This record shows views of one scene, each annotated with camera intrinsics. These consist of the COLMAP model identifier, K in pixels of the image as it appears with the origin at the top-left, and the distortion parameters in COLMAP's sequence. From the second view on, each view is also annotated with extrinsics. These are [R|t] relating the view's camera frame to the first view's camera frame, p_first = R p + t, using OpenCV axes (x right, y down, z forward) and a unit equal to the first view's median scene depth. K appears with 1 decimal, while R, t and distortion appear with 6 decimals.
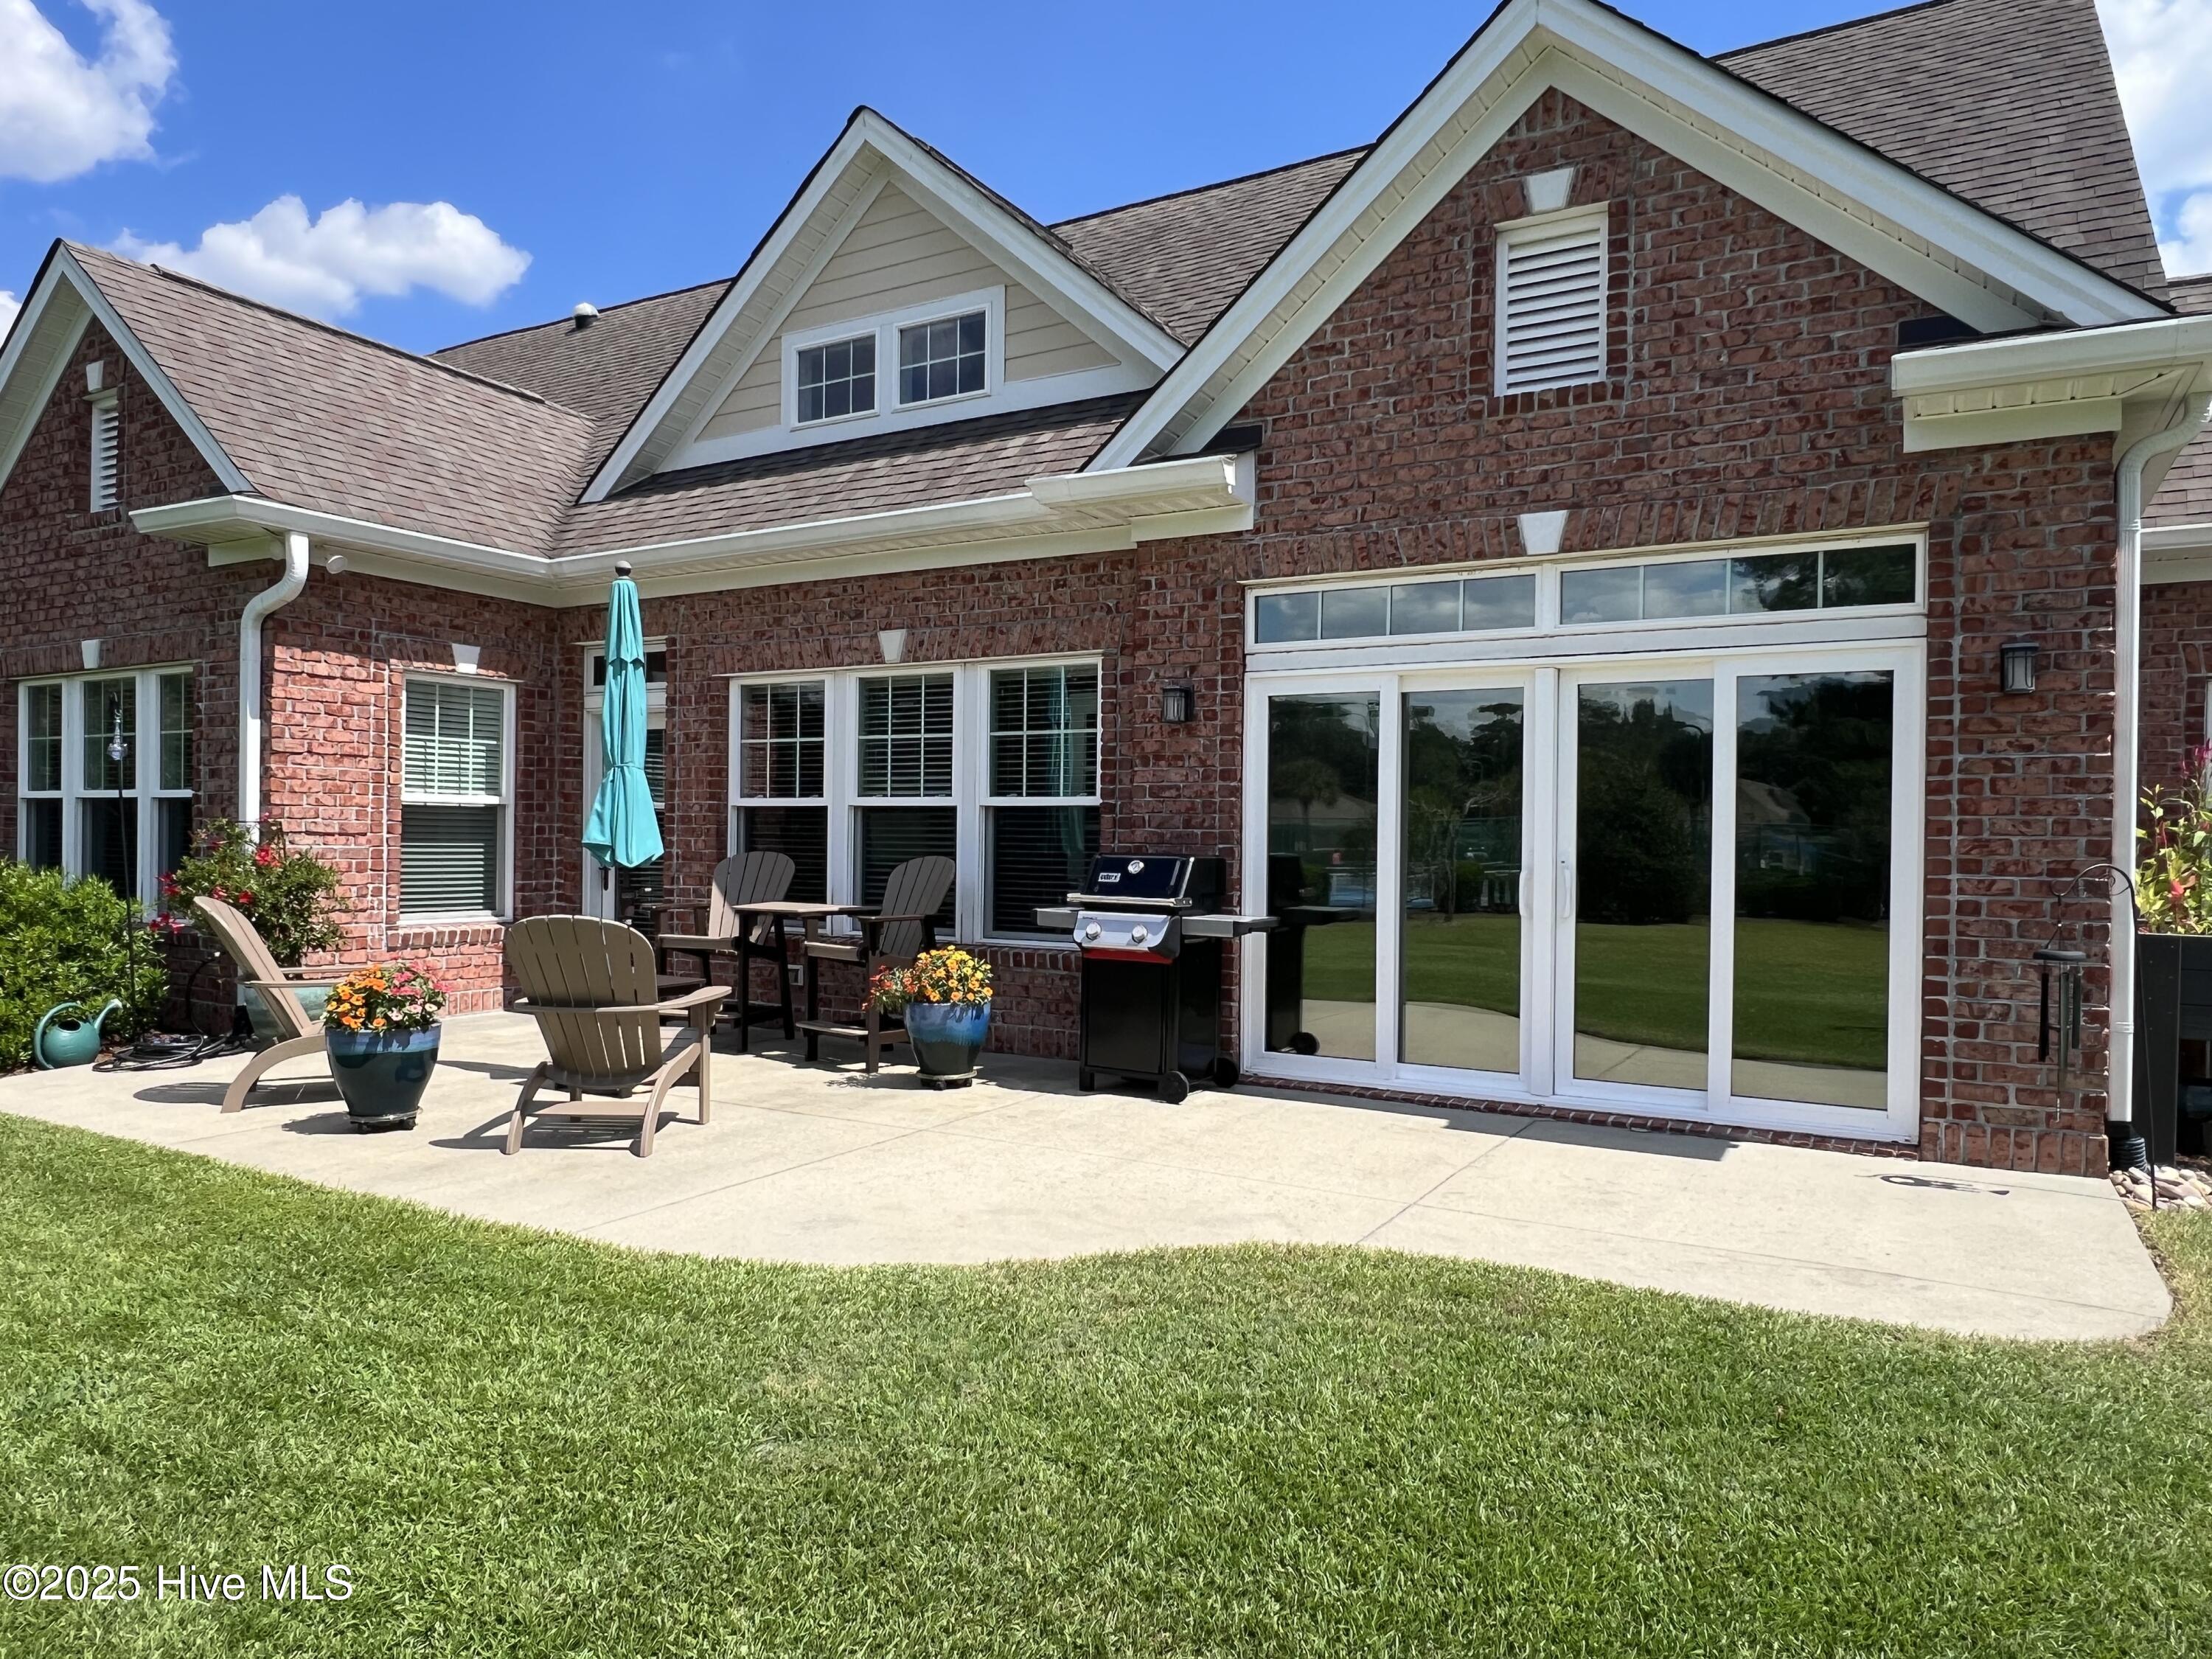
lens RADIAL K [[1399.6, 0, 1102.7], [0, 1399.6, 841.9], [0, 0, 1]] dist [-0.012946, 0.013208]
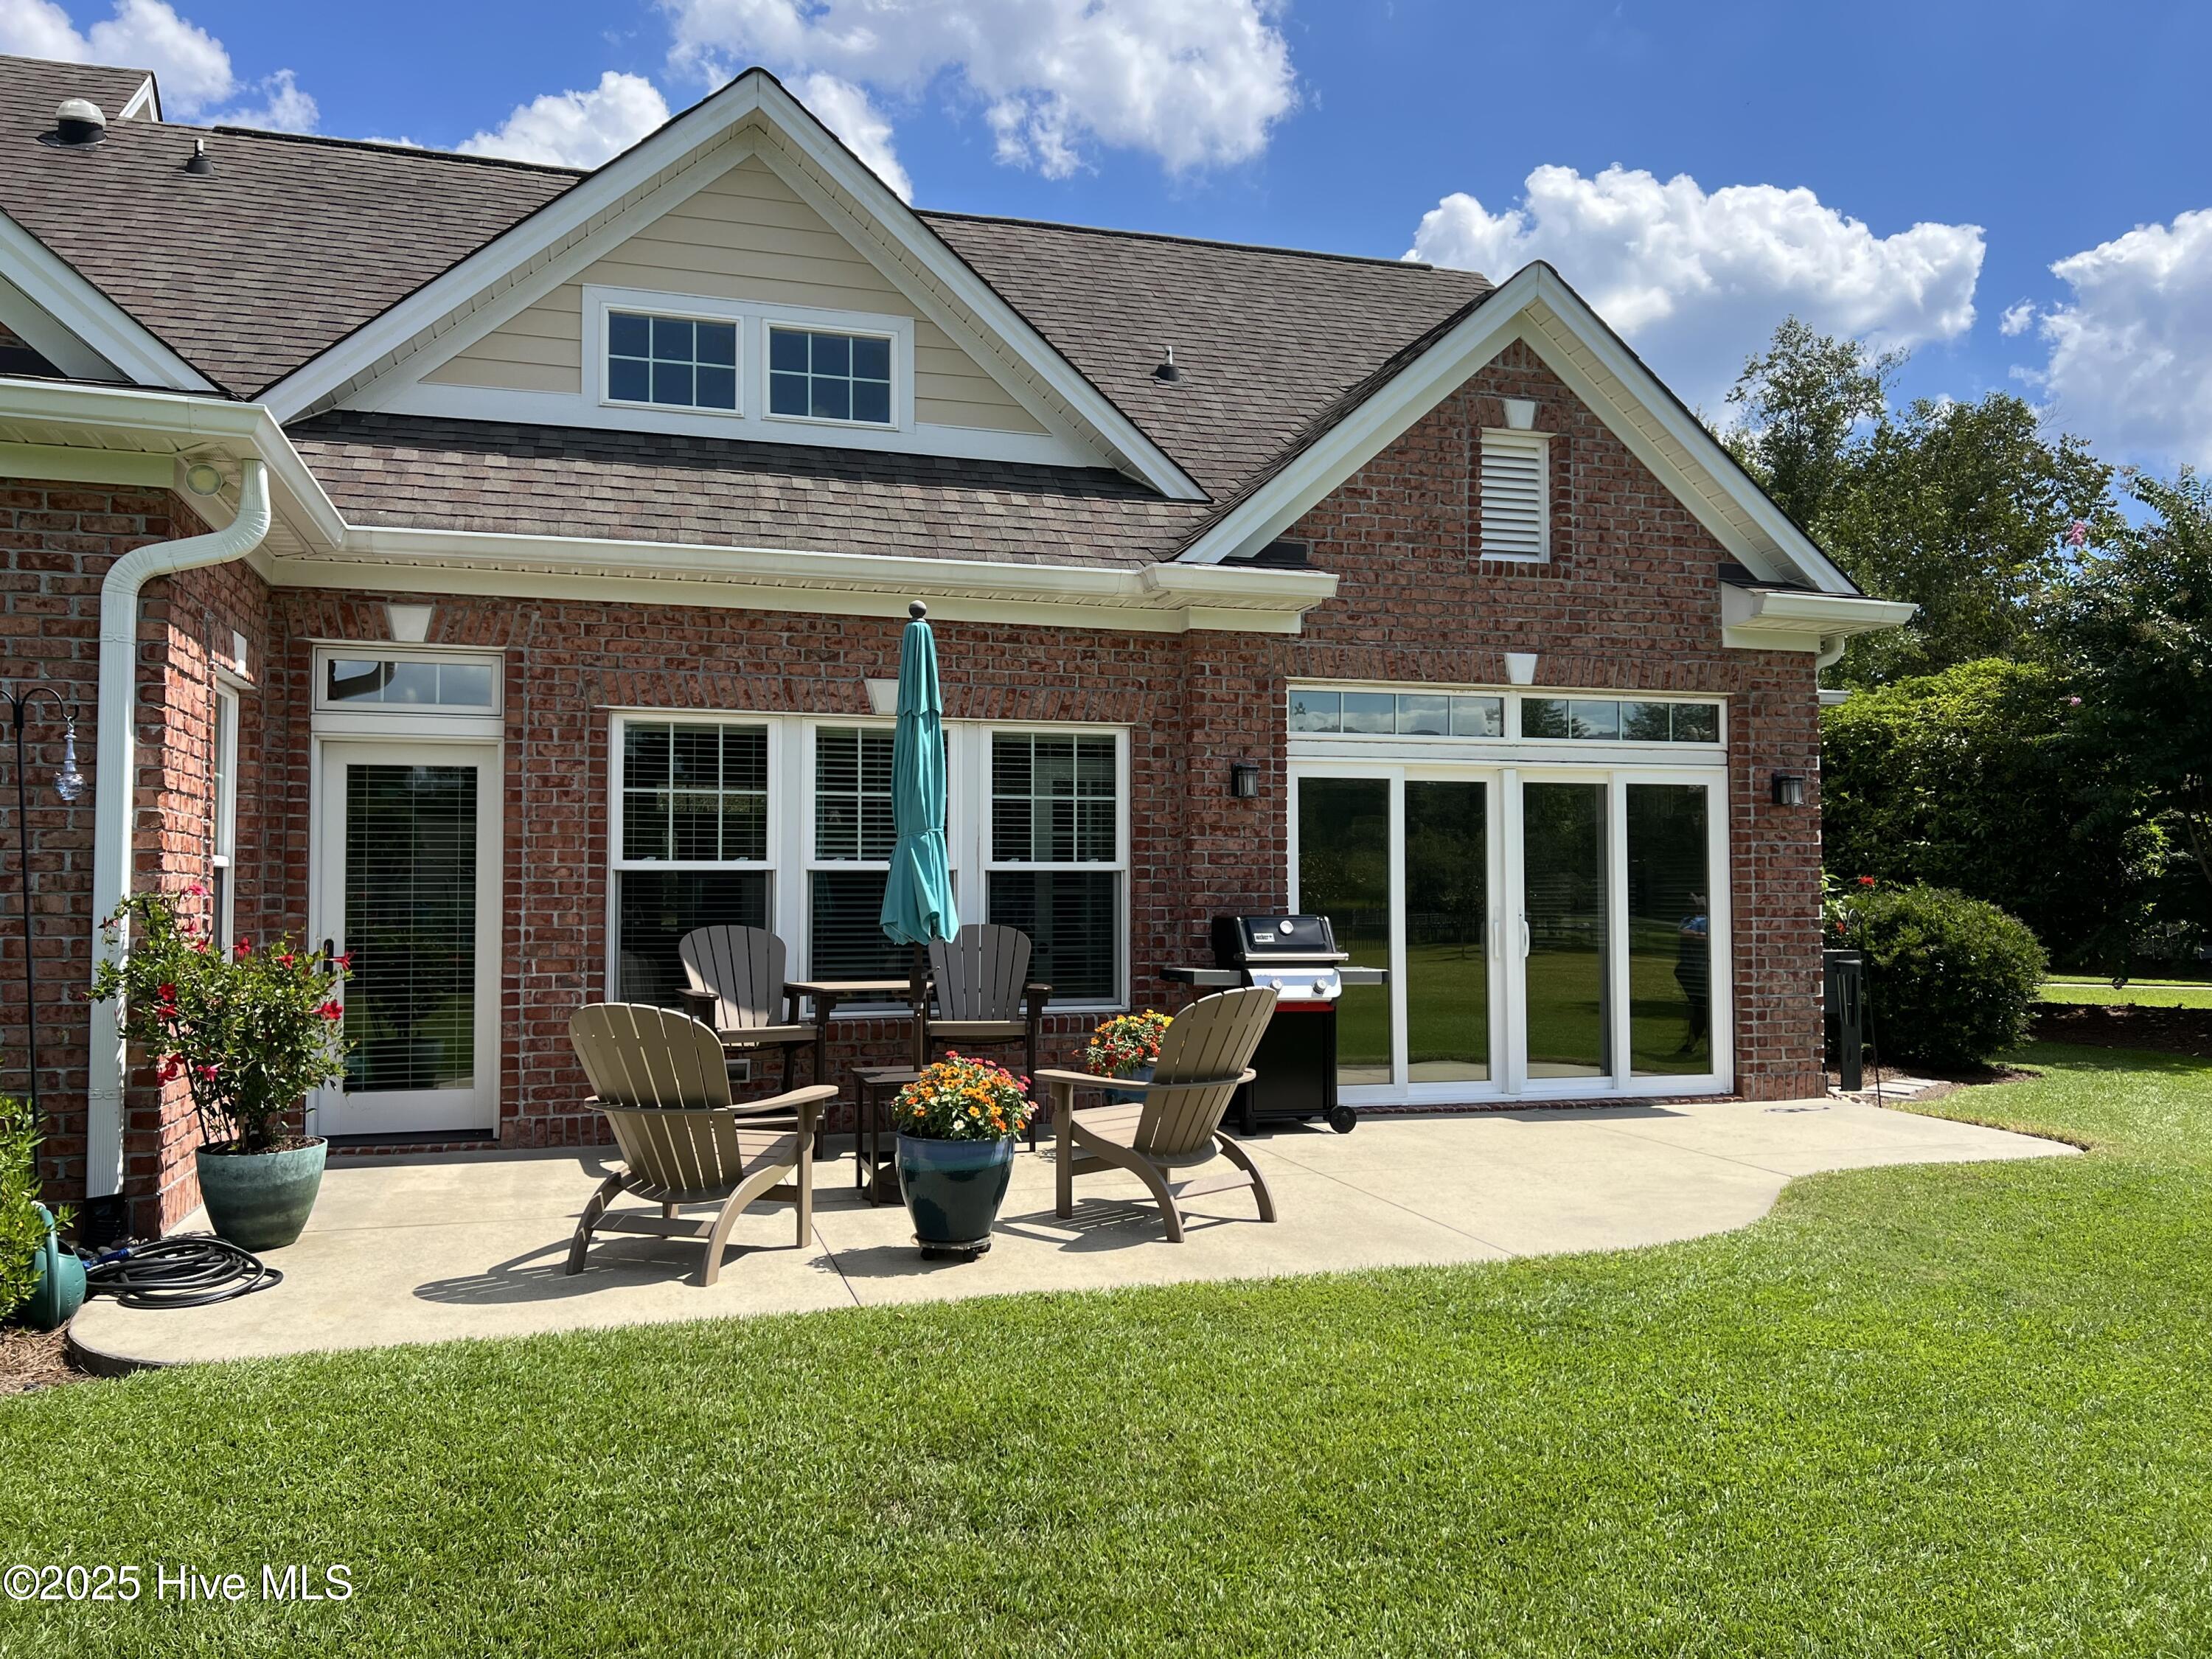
lens RADIAL K [[1685.9, 0, 1104.4], [0, 1685.9, 840.9], [0, 0, 1]] dist [0.060693, -0.010019]
pose [[0.685516, 0.012792, 0.727945, -1.030849], [0.013915, 0.999433, -0.030667, -0.011493], [-0.727924, 0.031153, 0.684950, 0.168427]]
